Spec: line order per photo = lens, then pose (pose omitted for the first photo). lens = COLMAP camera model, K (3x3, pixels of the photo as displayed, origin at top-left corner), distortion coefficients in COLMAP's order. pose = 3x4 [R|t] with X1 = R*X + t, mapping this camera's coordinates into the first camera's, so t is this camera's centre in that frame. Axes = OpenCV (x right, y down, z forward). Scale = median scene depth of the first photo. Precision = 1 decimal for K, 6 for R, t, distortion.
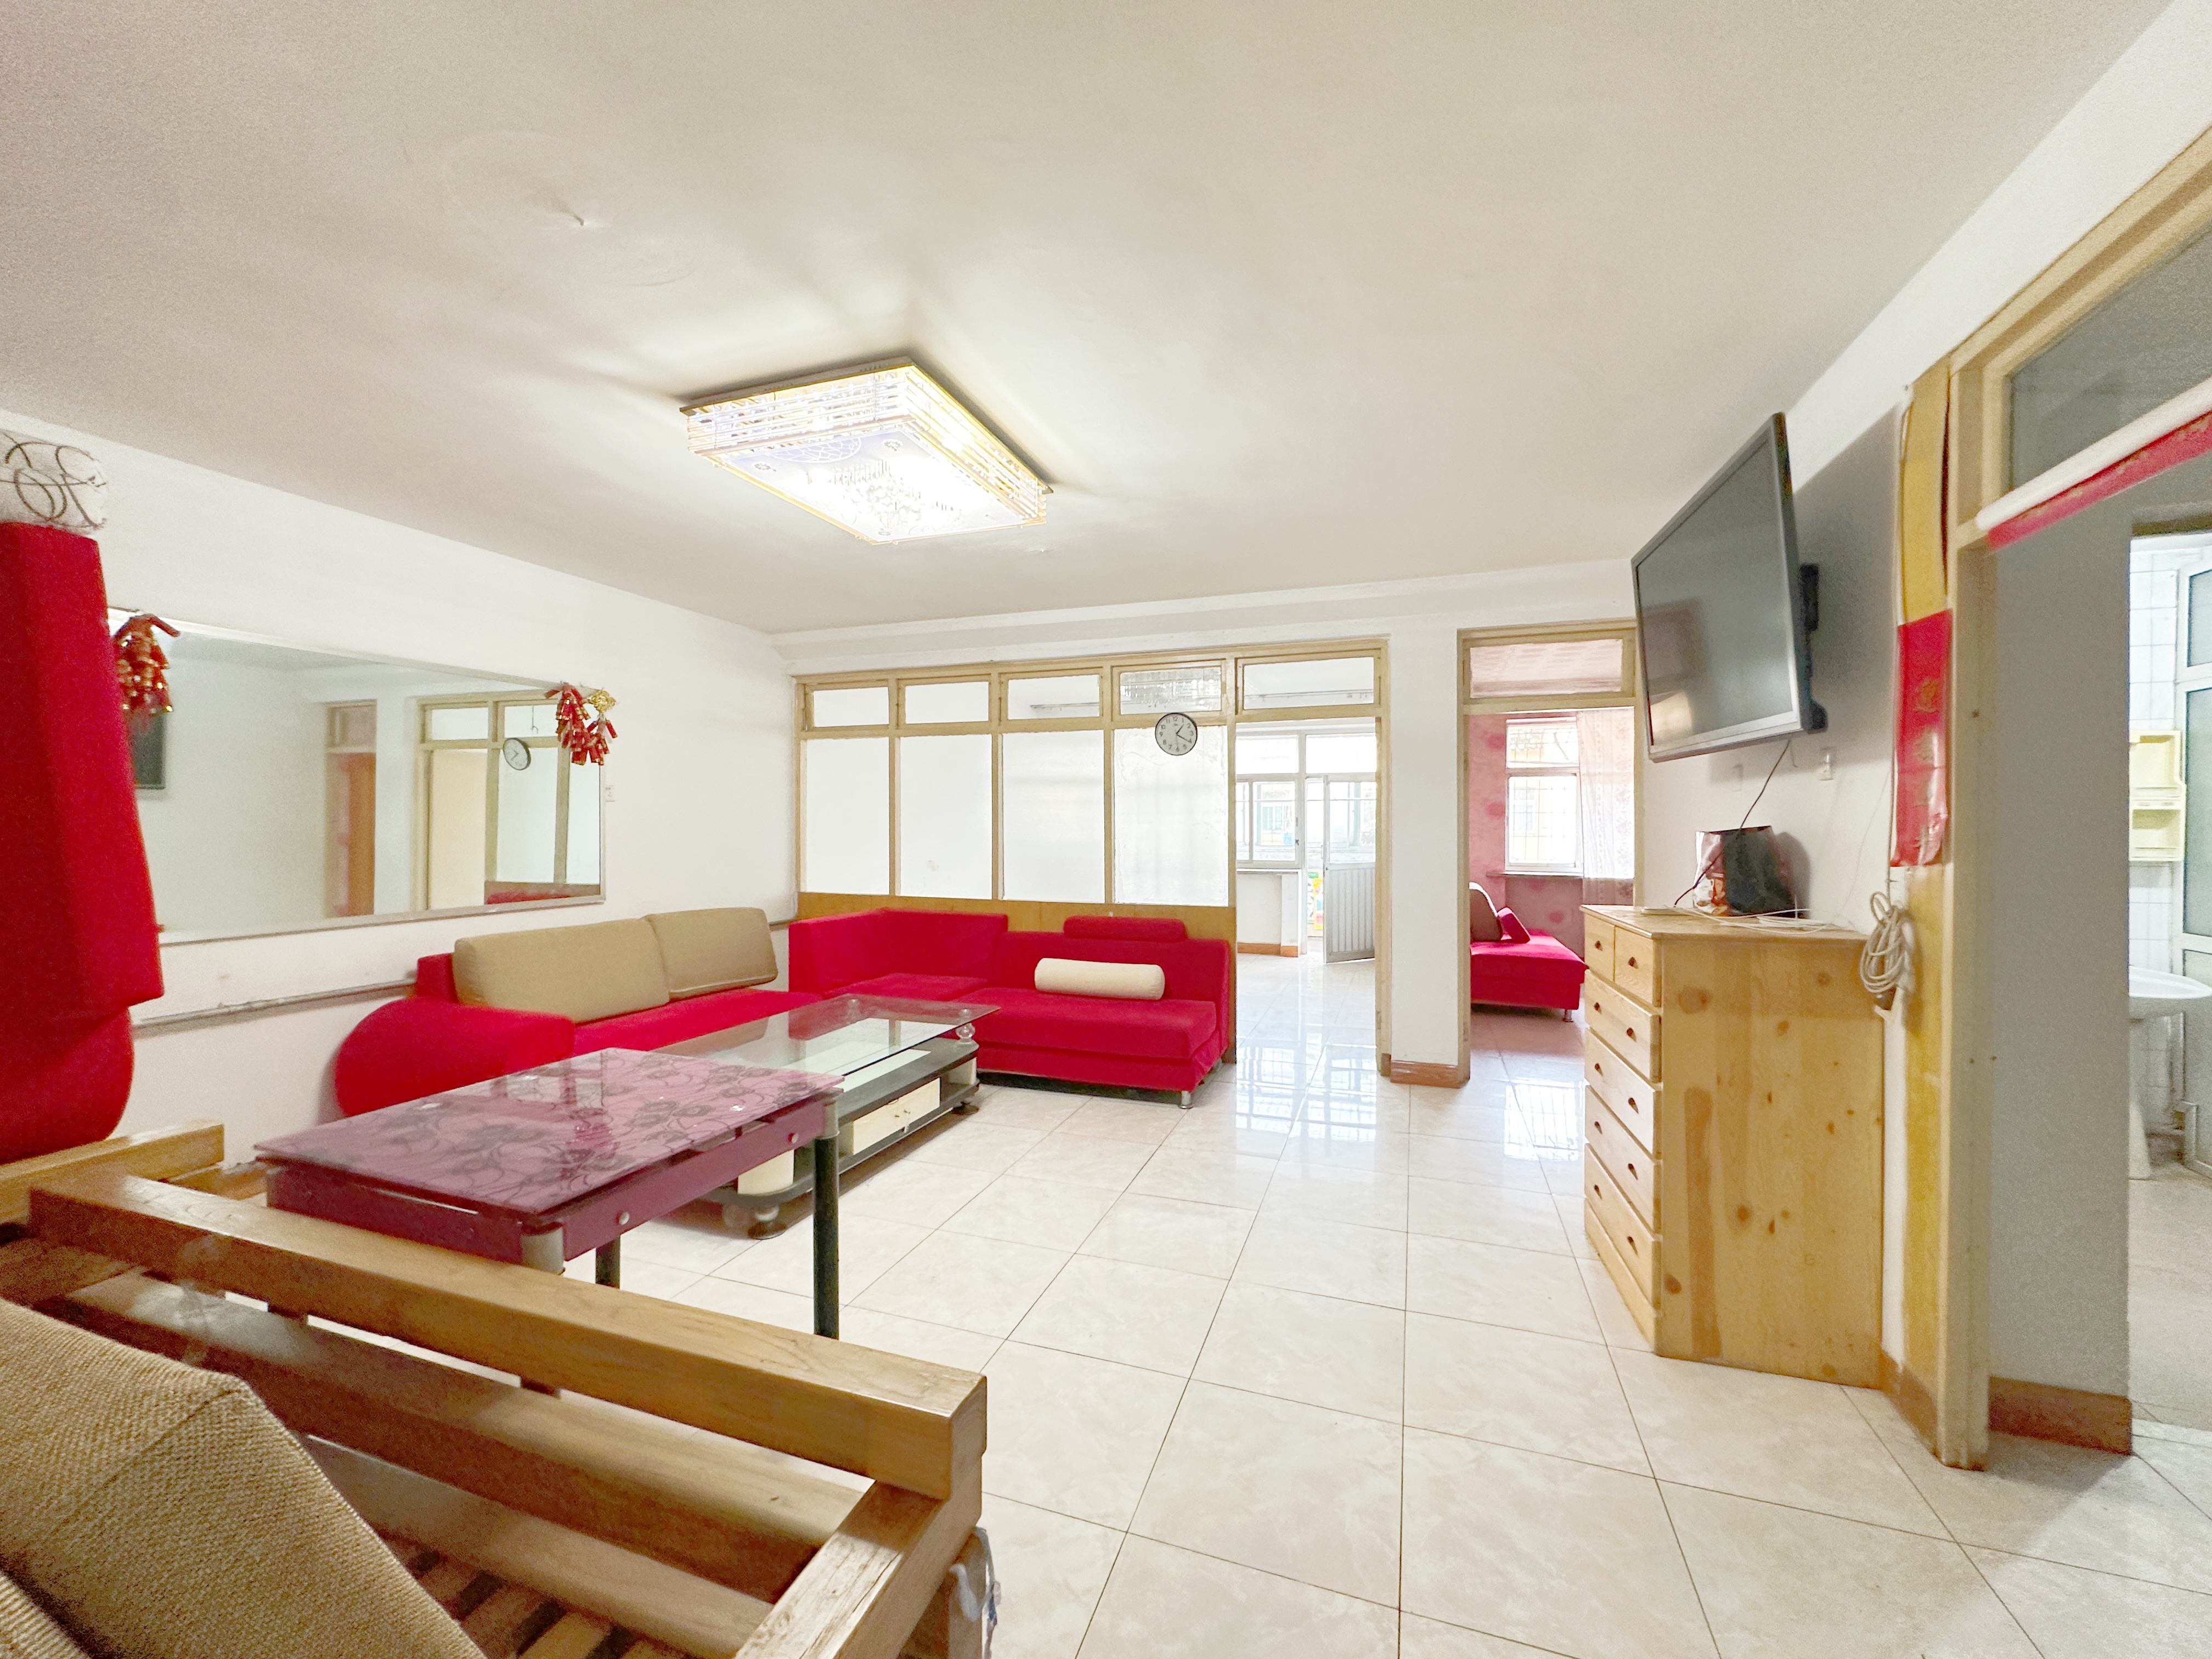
lens RADIAL K [[890.8, 0, 1107.2], [0, 890.8, 832.5], [0, 0, 1]] dist [0.000037, -0.000066]
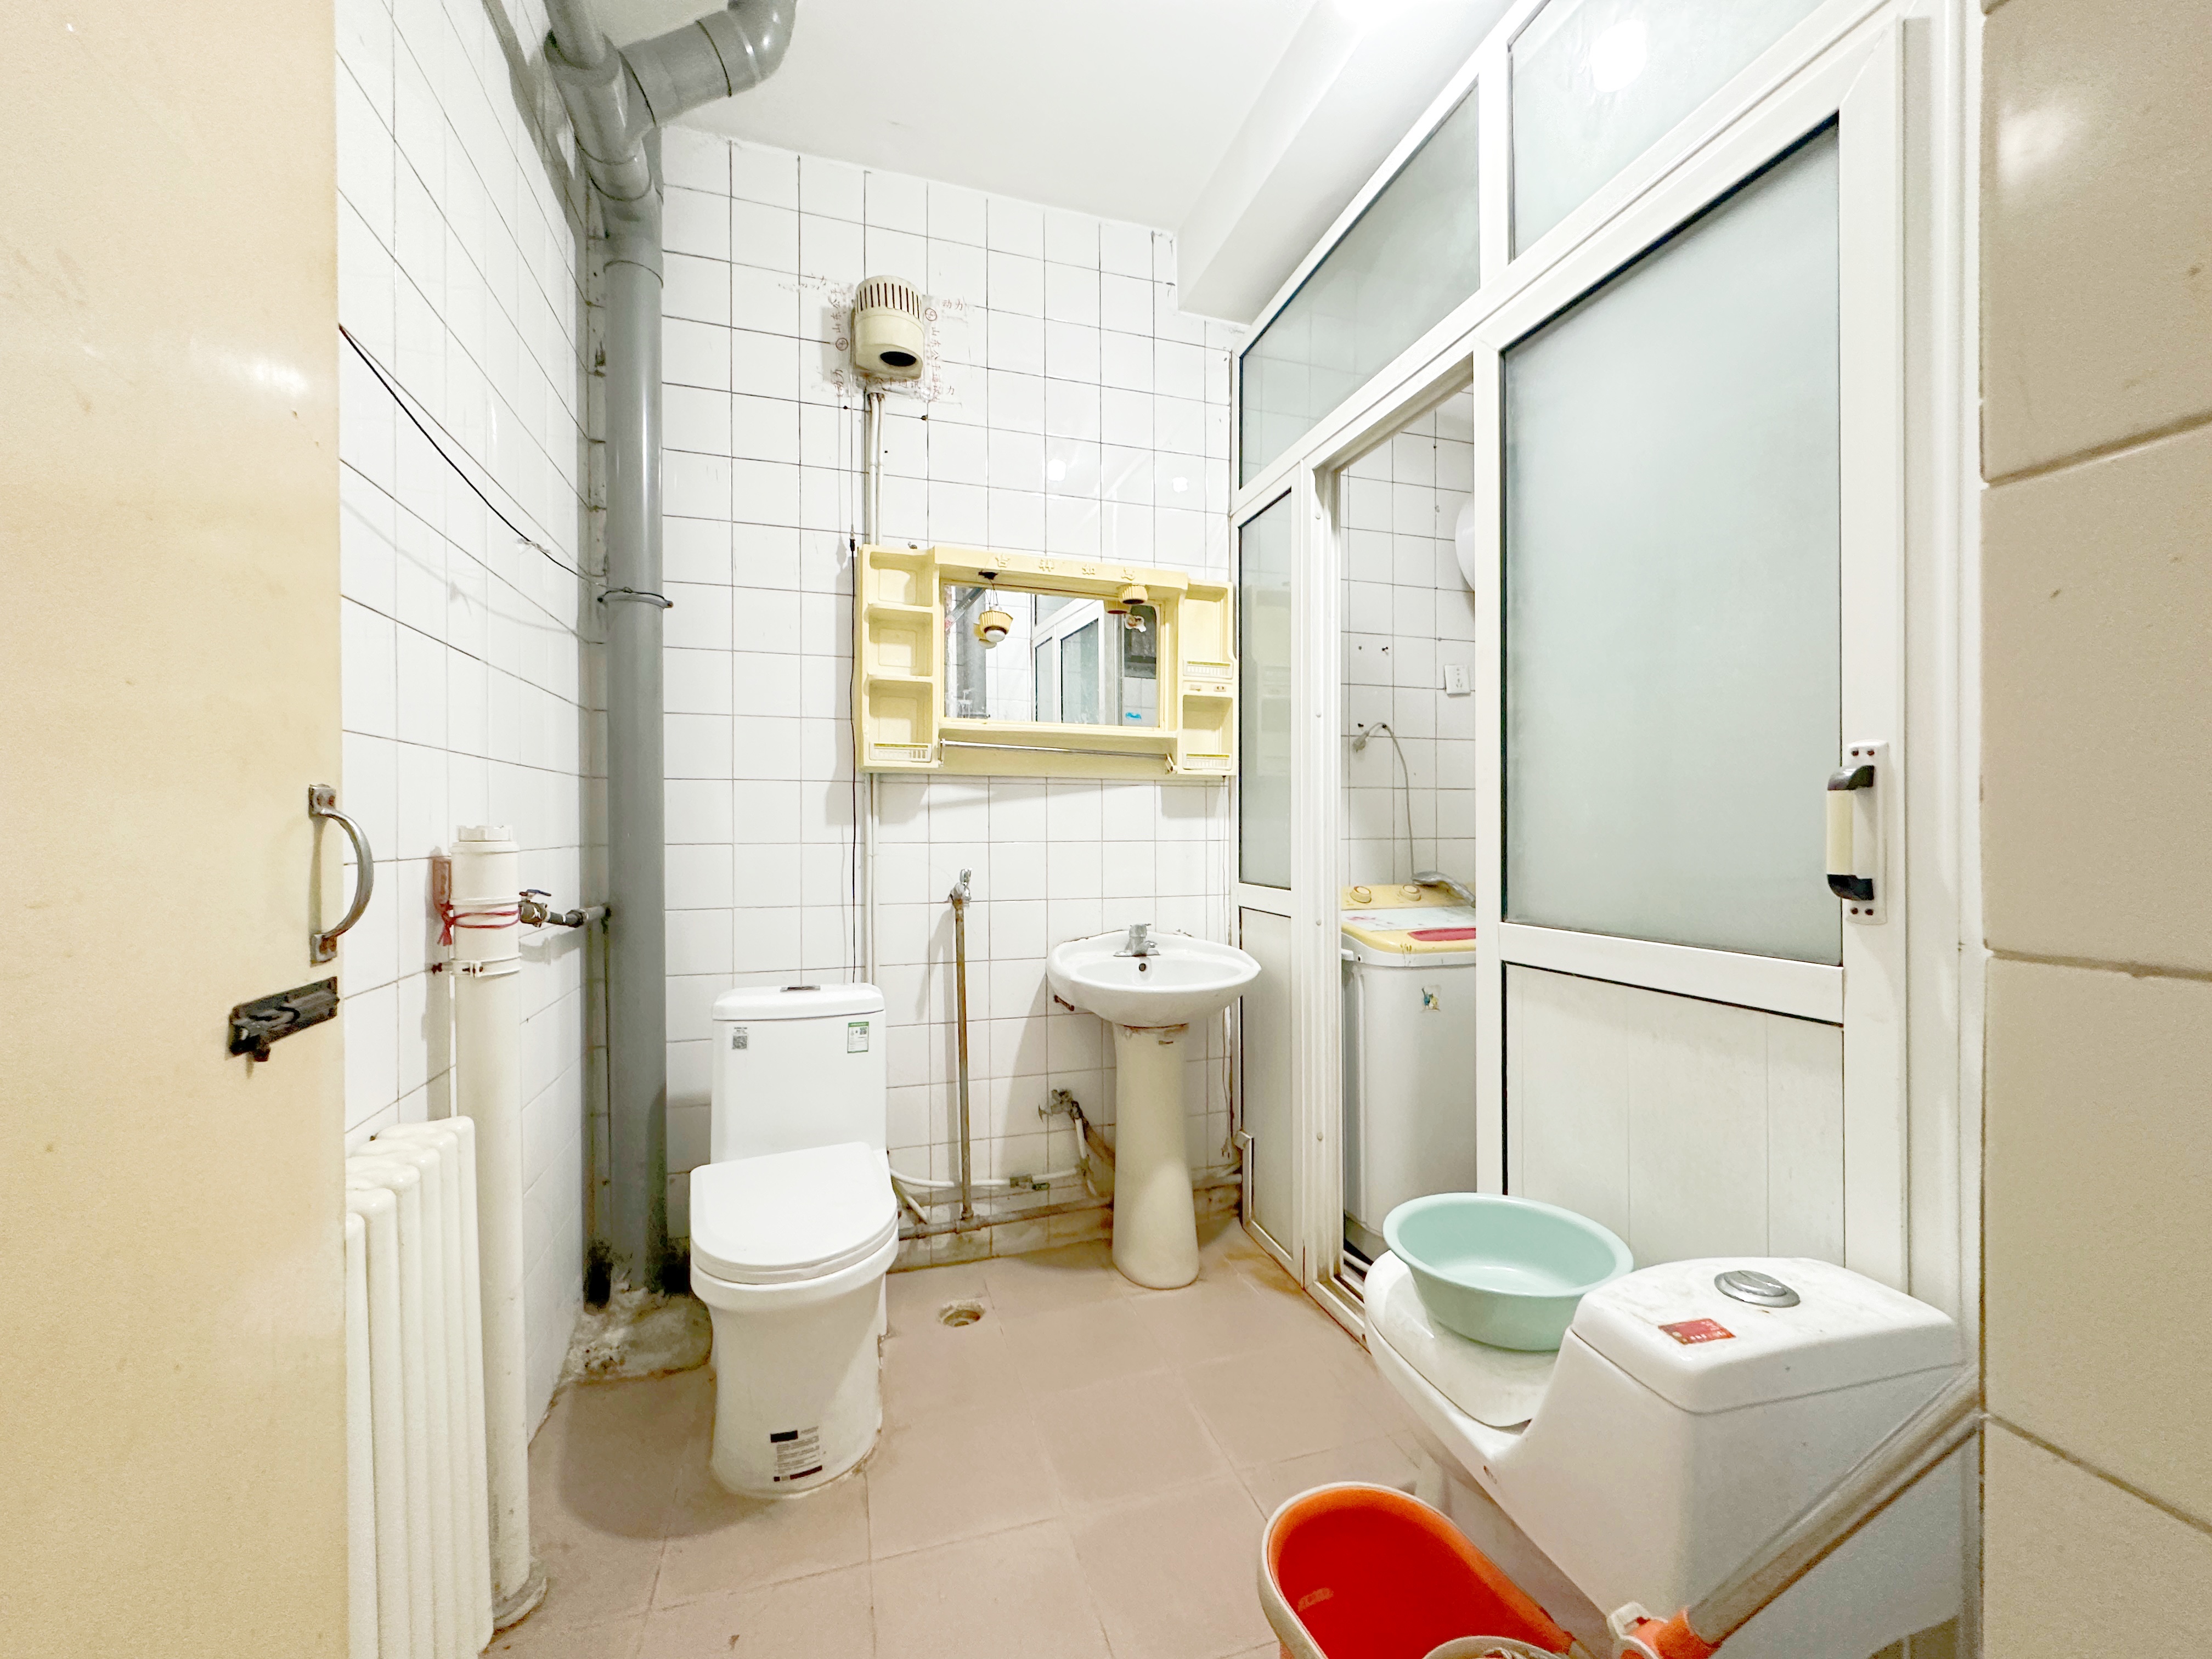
lens RADIAL K [[890.8, 0, 1106.5], [0, 890.8, 828.0], [0, 0, 1]] dist [0.000037, -0.000066]
pose [[0.810490, -0.004766, 0.585733, 0.736470], [0.004439, 0.999988, 0.001994, 0.069379], [-0.585736, 0.000984, 0.810501, 0.515849]]
